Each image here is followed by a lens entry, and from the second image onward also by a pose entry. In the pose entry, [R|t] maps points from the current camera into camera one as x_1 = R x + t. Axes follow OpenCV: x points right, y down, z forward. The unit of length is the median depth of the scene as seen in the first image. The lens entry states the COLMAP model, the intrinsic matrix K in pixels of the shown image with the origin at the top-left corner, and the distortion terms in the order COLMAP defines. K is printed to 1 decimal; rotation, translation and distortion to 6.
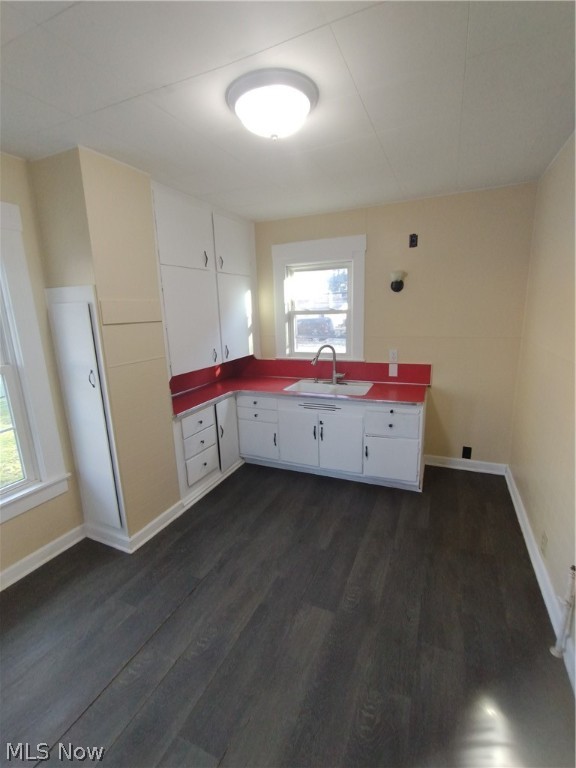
lens RADIAL K [[348.1, 0, 287.4], [0, 348.1, 378.3], [0, 0, 1]] dist [-0.008043, 0.001015]
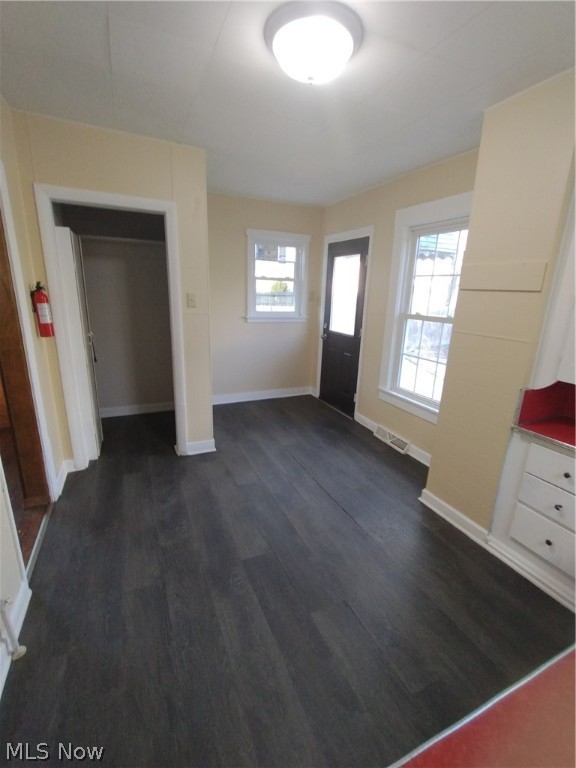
lens RADIAL K [[348.1, 0, 287.4], [0, 348.1, 378.3], [0, 0, 1]] dist [-0.008043, 0.001015]
pose [[-0.663419, 0.195913, -0.722145, 0.644035], [-0.161497, 0.904876, 0.393851, -0.249166], [0.730612, 0.377913, -0.568672, 1.369501]]
